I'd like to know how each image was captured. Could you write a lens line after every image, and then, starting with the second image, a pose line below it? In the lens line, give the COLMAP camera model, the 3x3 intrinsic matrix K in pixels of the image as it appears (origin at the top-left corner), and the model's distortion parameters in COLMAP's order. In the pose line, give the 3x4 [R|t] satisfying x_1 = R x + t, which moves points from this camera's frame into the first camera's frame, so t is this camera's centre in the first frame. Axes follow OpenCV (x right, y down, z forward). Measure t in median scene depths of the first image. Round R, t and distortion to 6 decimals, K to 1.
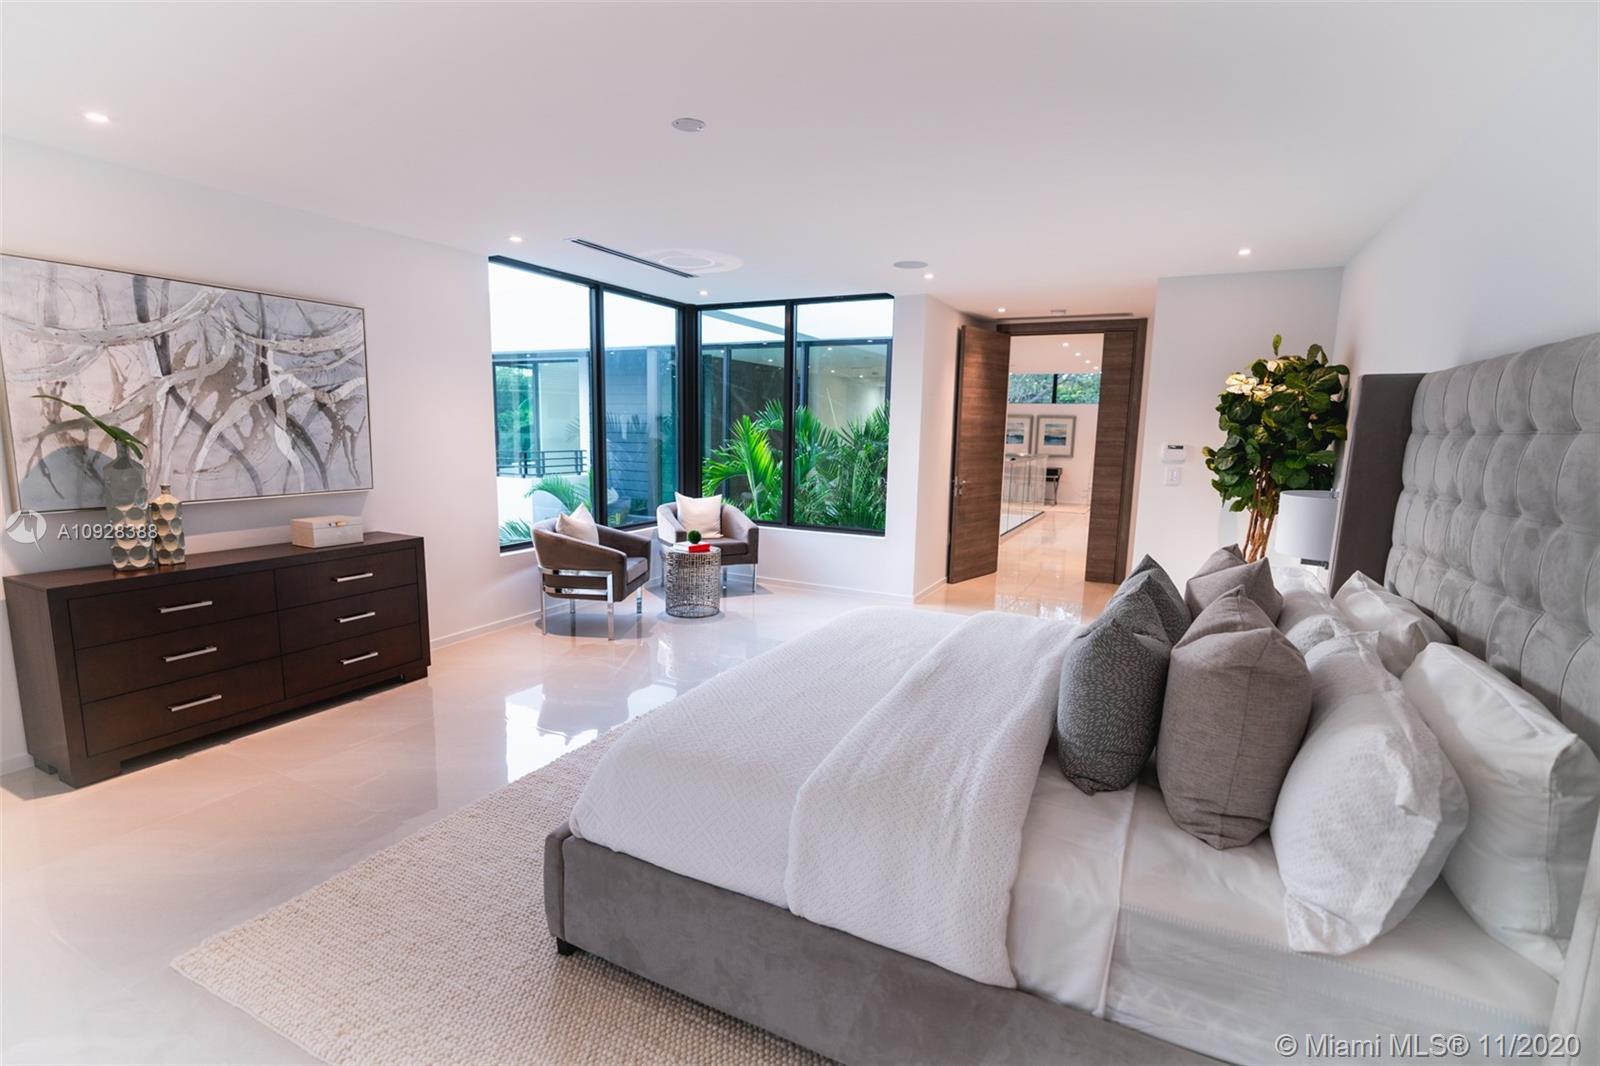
lens RADIAL K [[740.5, 0, 807.7], [0, 740.5, 536.6], [0, 0, 1]] dist [-0.001662, 0.000035]
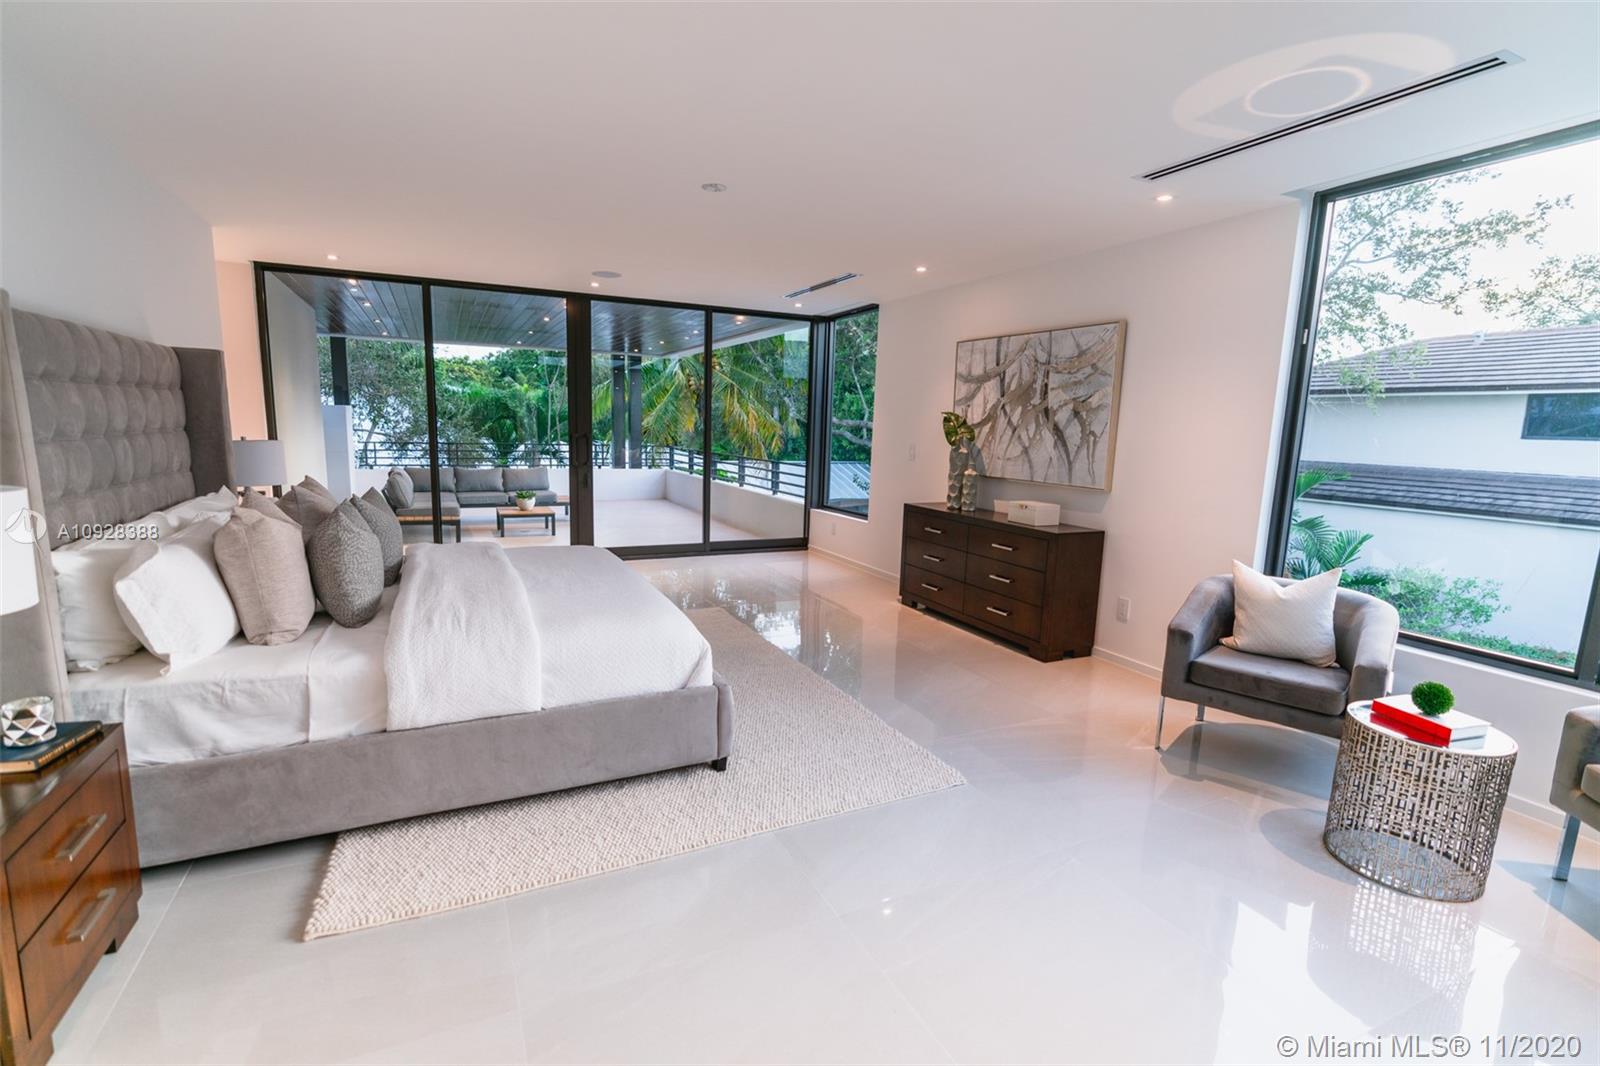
lens RADIAL K [[740.5, 0, 807.7], [0, 740.5, 536.6], [0, 0, 1]] dist [-0.001662, 0.000035]
pose [[-0.603405, 0.084286, -0.792968, 0.595742], [-0.159168, 0.961659, 0.223335, -0.193773], [0.781388, 0.260976, -0.566854, 1.464297]]
